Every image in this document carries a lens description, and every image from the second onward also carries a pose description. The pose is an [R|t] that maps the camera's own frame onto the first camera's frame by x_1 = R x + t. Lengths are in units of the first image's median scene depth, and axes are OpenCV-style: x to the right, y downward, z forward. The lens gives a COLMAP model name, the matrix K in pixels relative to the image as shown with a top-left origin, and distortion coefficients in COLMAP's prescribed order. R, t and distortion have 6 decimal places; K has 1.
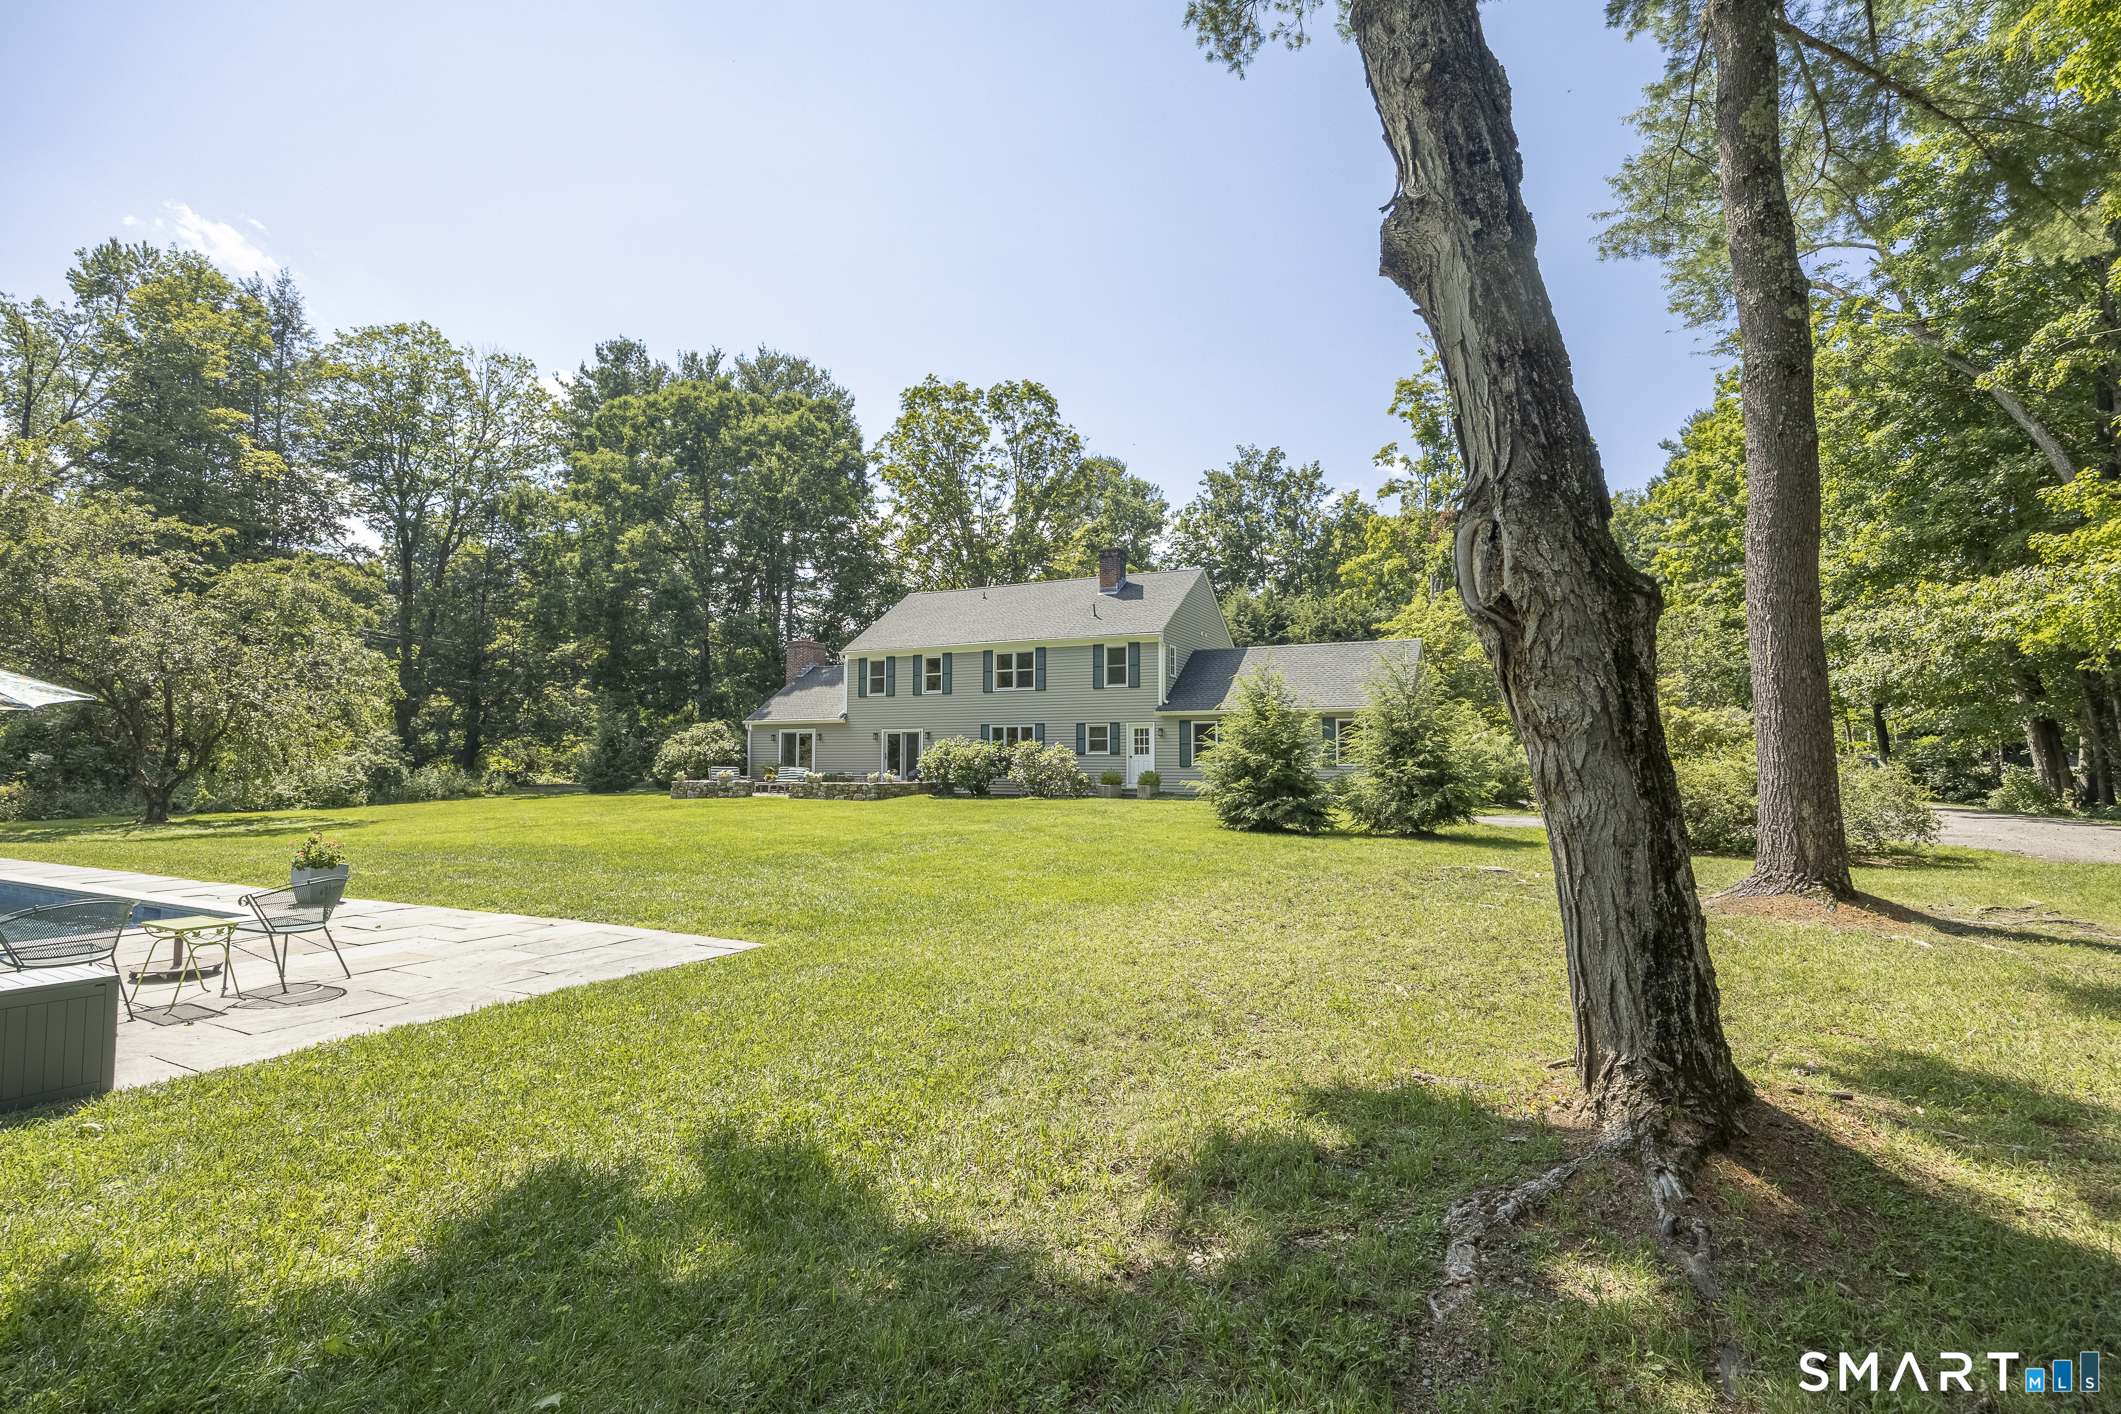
lens RADIAL K [[1063.5, 0, 1060.5], [0, 1063.5, 707.0], [0, 0, 1]] dist [-0.003472, -0.000946]
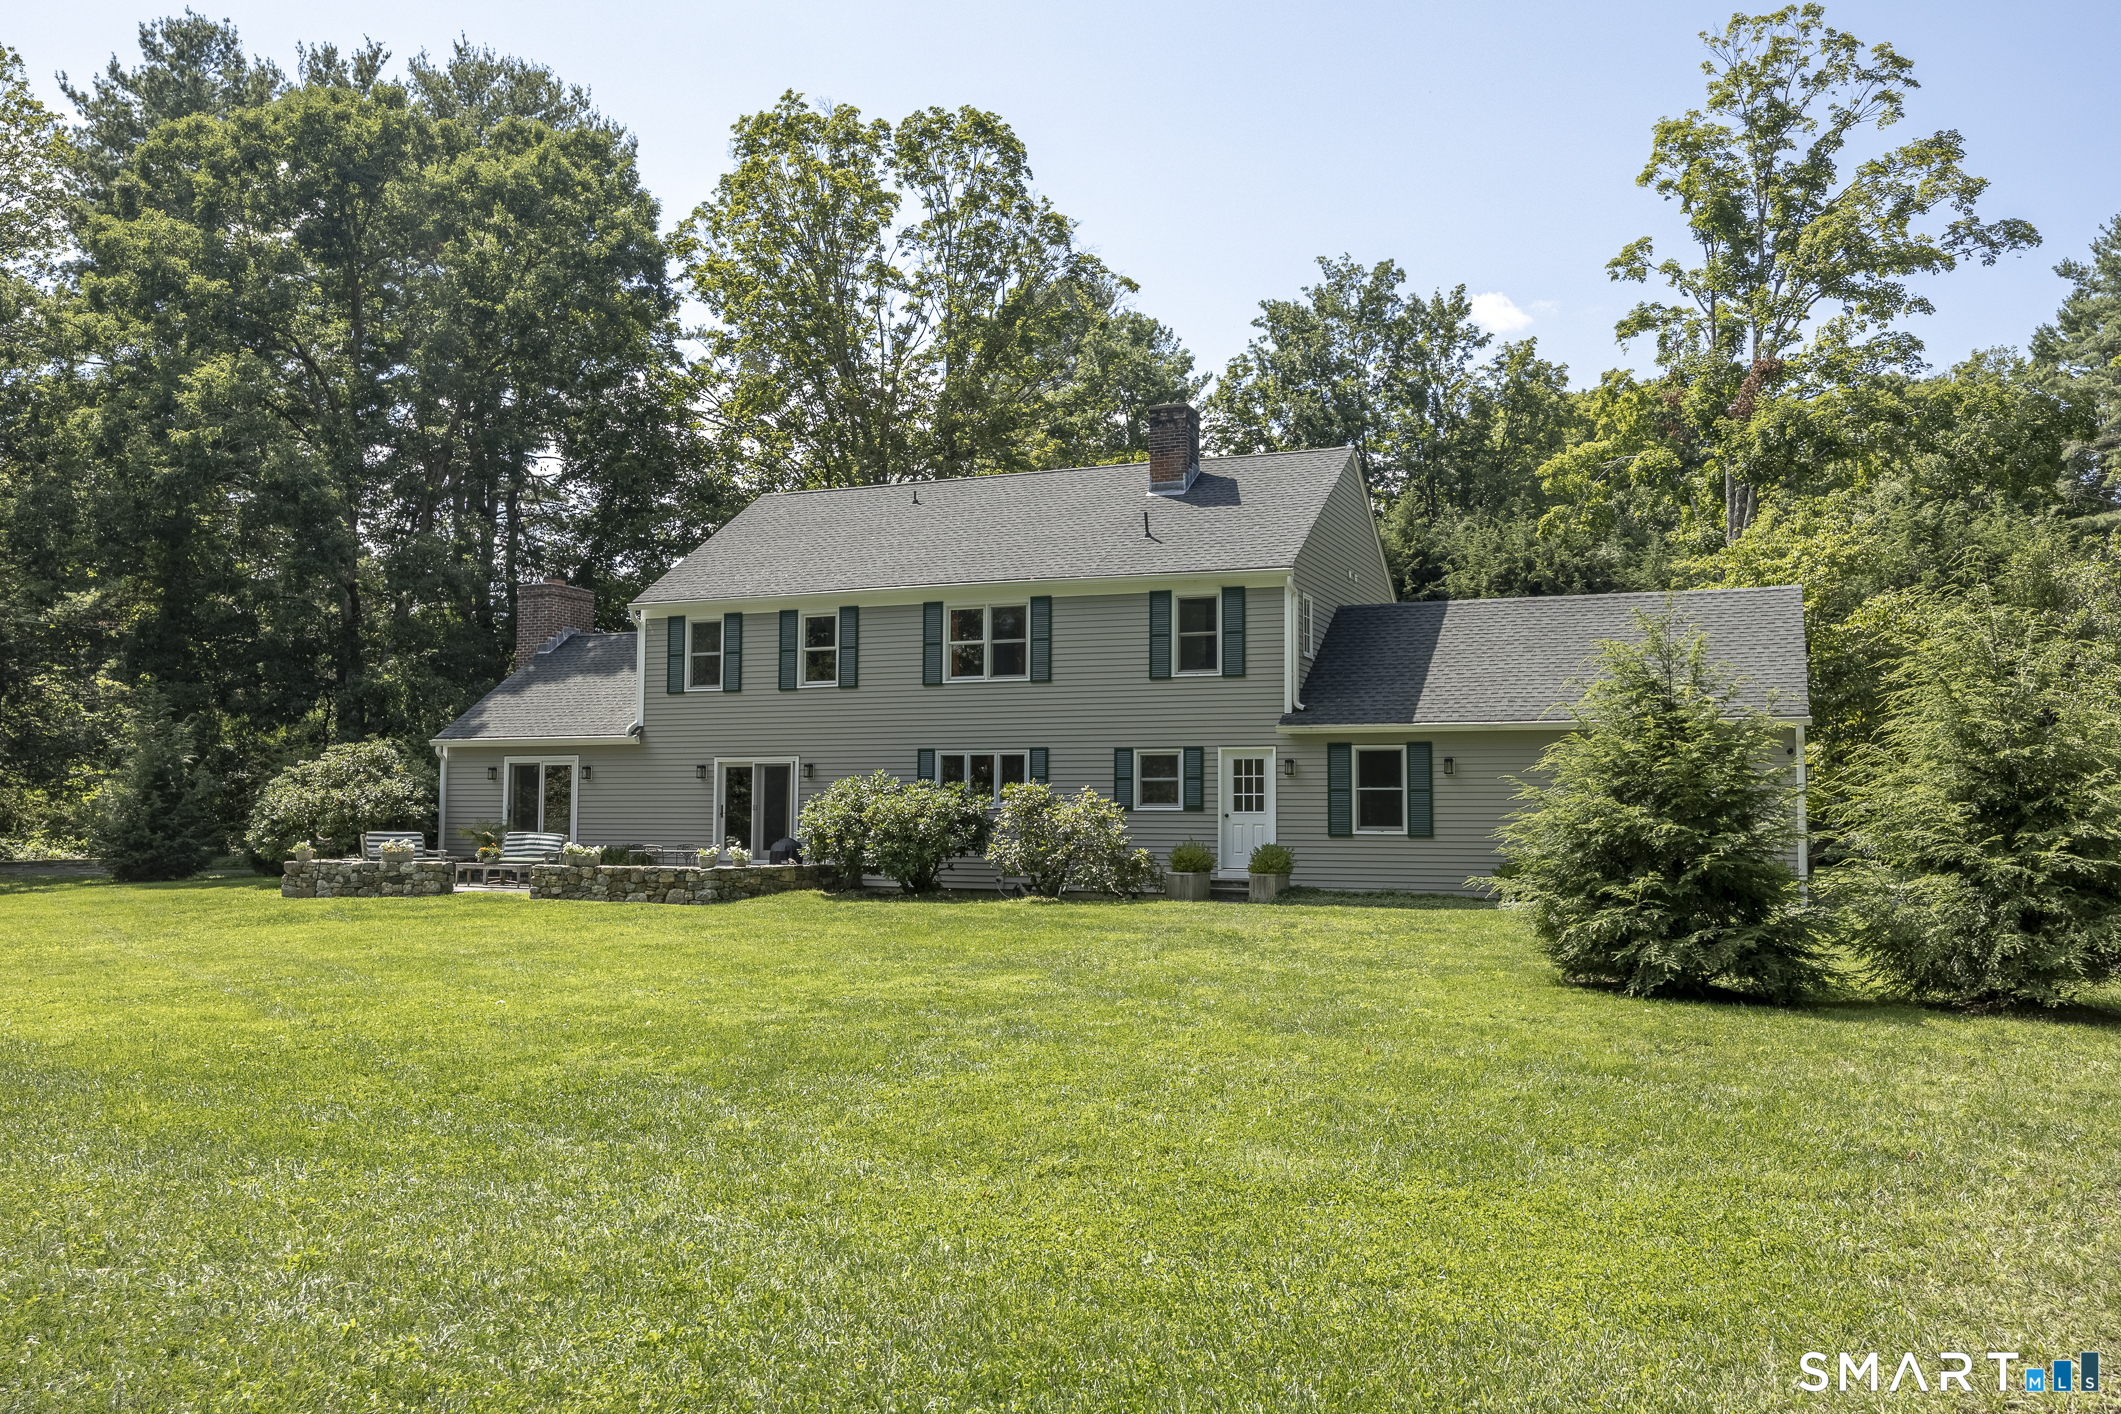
lens RADIAL K [[1811.3, 0, 1060.5], [0, 1811.3, 707.0], [0, 0, 1]] dist [0.006227, 0.014114]
pose [[0.998416, 0.007841, 0.055705, -0.038097], [-0.007327, 0.999929, -0.009419, 0.002738], [-0.055775, 0.008996, 0.998403, 0.098330]]
